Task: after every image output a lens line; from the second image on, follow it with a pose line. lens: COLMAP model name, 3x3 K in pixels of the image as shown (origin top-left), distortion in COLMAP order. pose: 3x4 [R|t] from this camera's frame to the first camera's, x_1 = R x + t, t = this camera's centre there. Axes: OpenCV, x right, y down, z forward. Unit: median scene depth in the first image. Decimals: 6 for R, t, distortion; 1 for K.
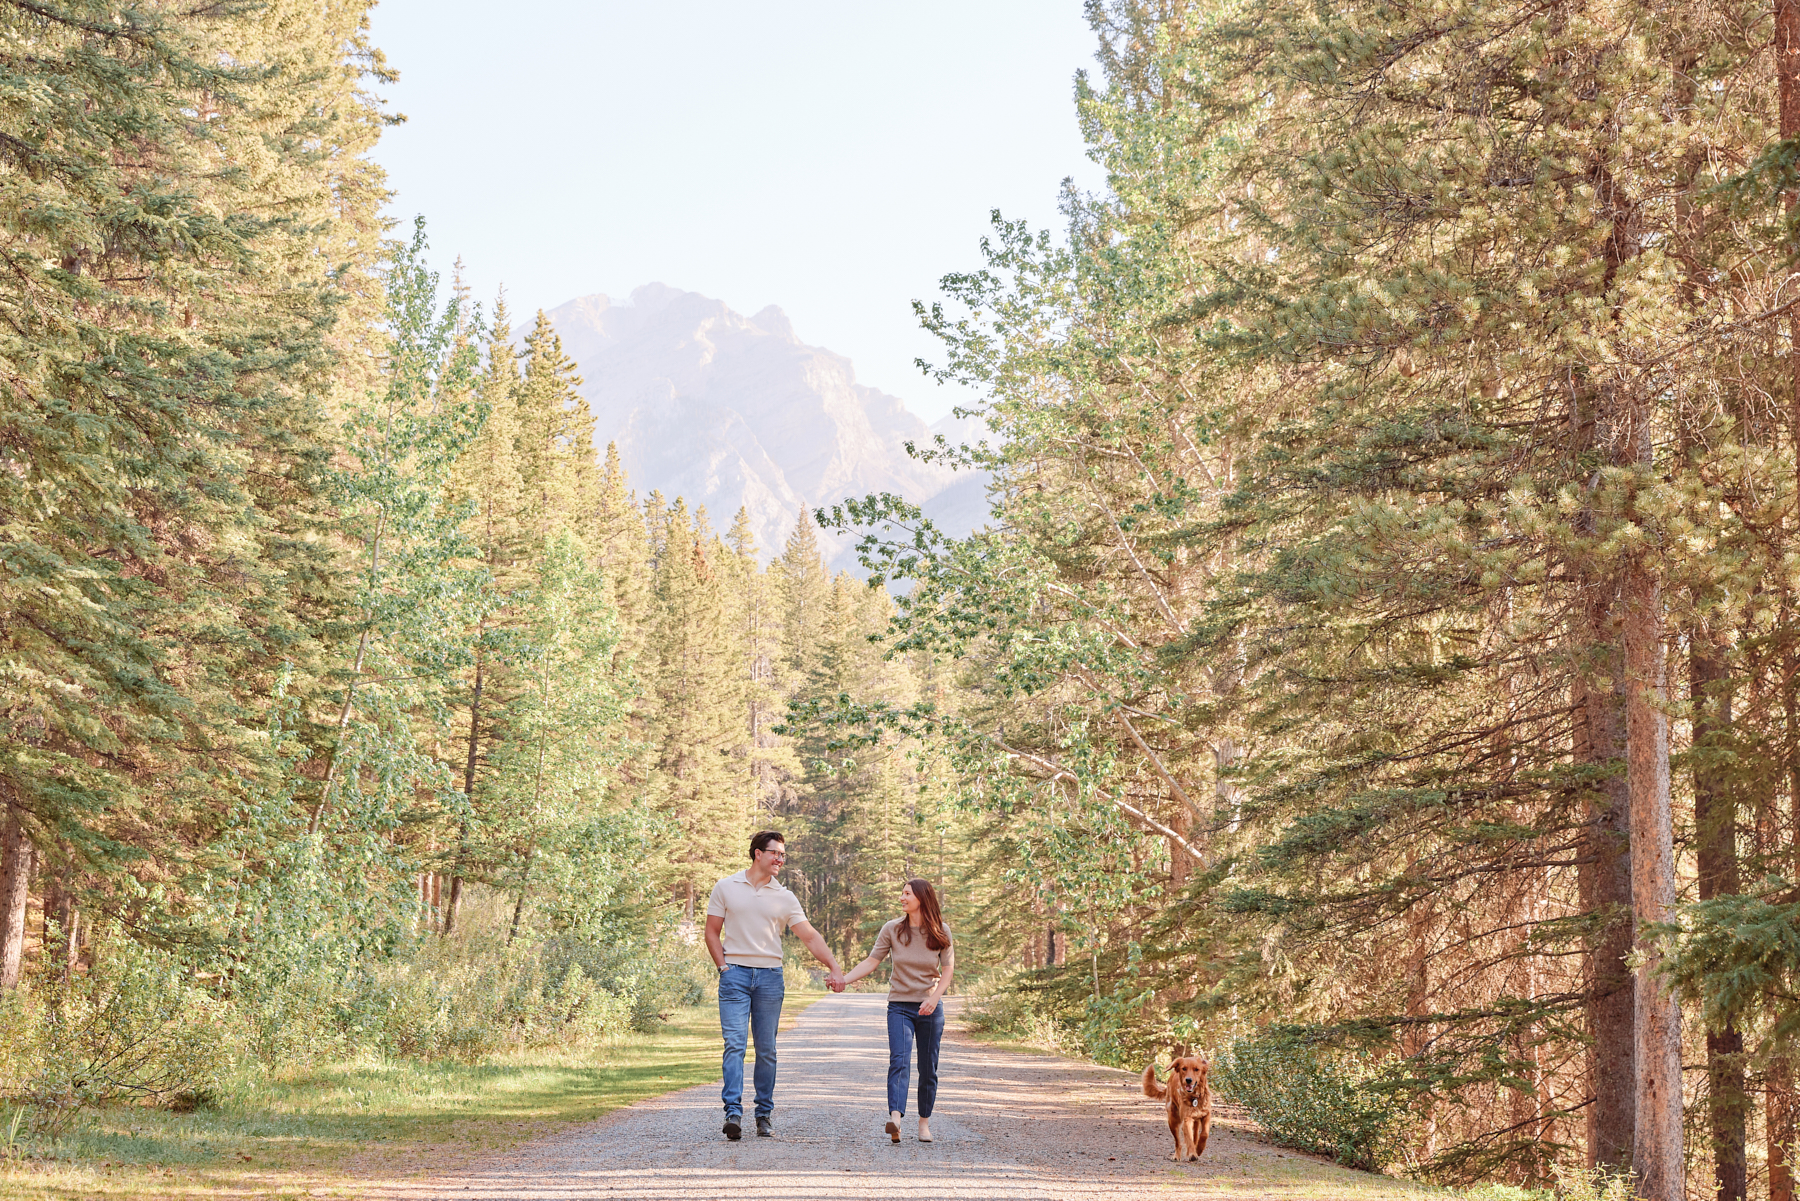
lens RADIAL K [[2437.5, 0, 842.5], [0, 2437.5, 598.7], [0, 0, 1]] dist [0.004883, 0.024477]
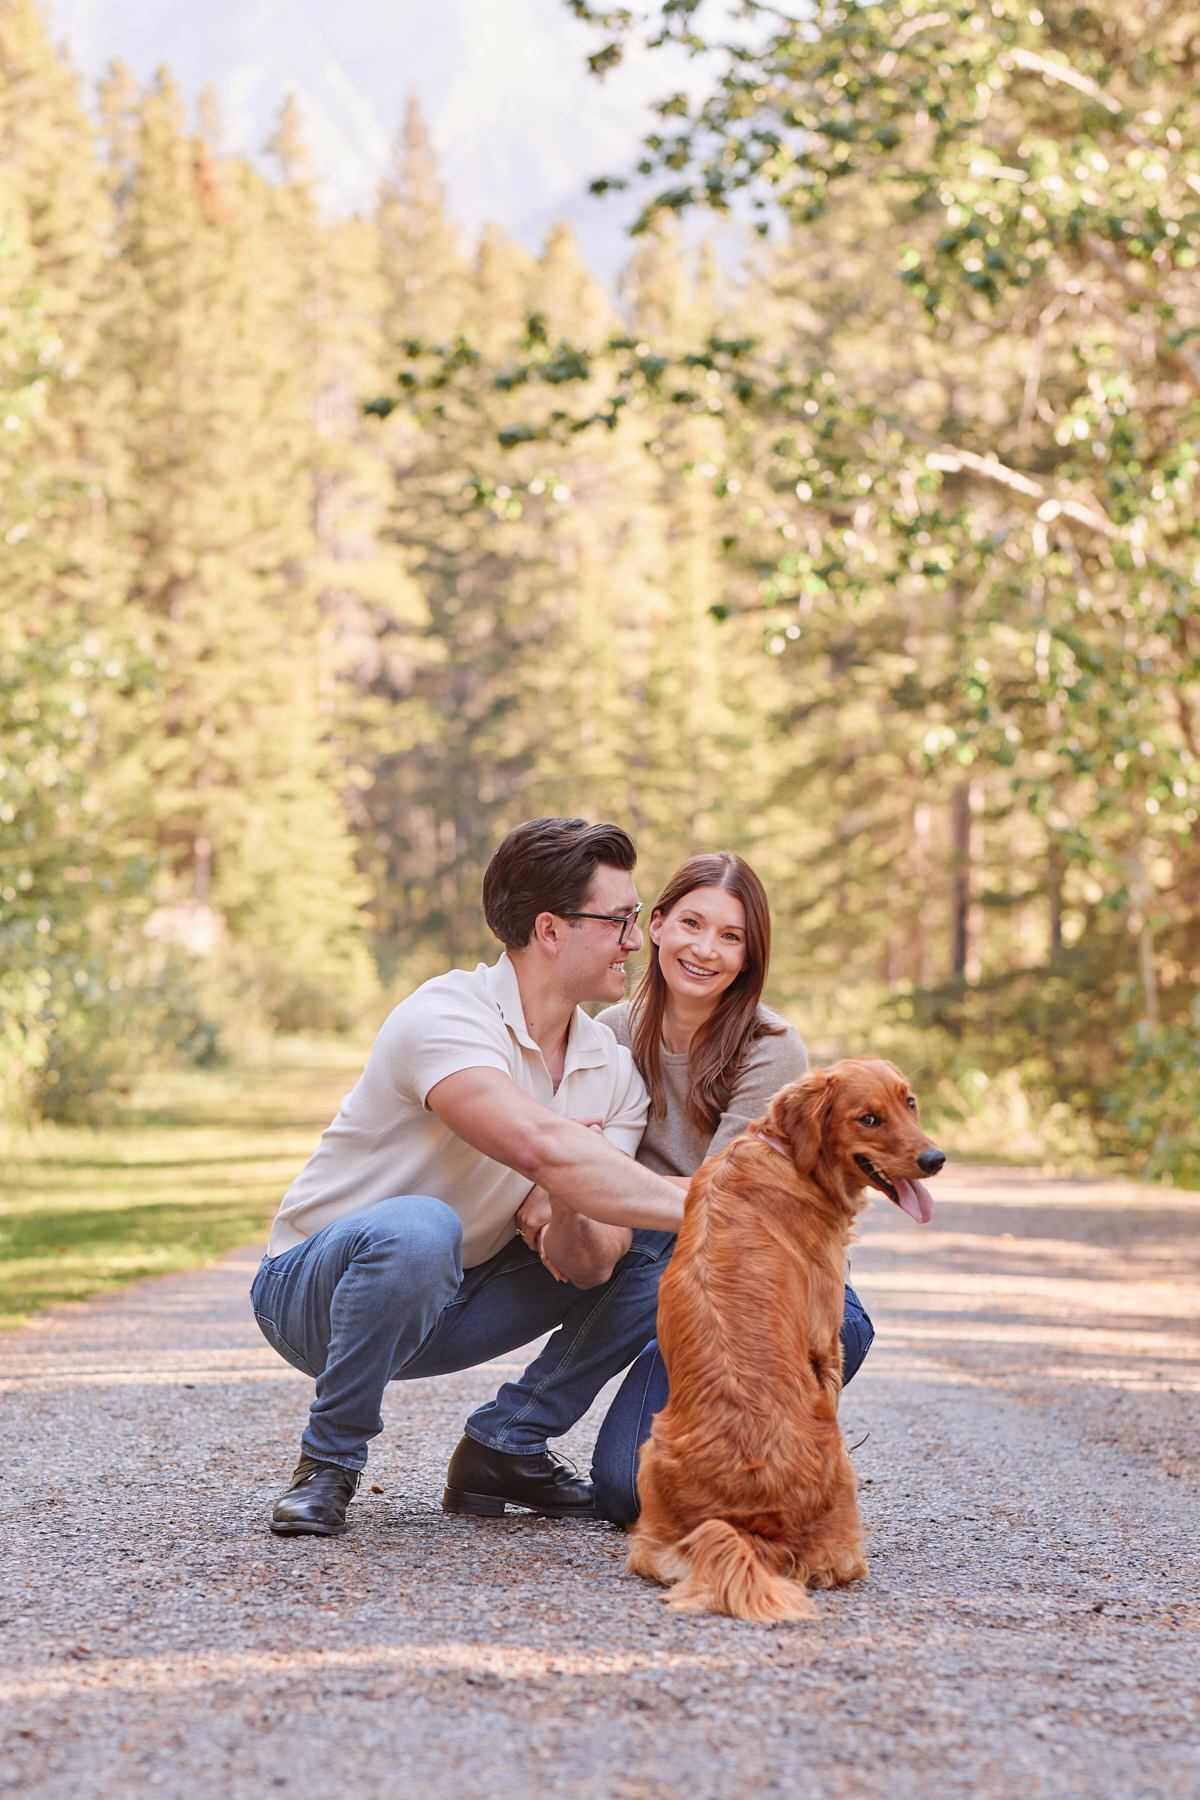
lens RADIAL K [[3401.2, 0, 600.0], [0, 3401.2, 900.0], [0, 0, 1]] dist [0.218343, -0.324288]
pose [[0.999021, -0.008011, 0.043506, -0.014087], [0.003207, 0.993993, 0.109395, 0.071962], [-0.044121, -0.109148, 0.993046, 0.395651]]
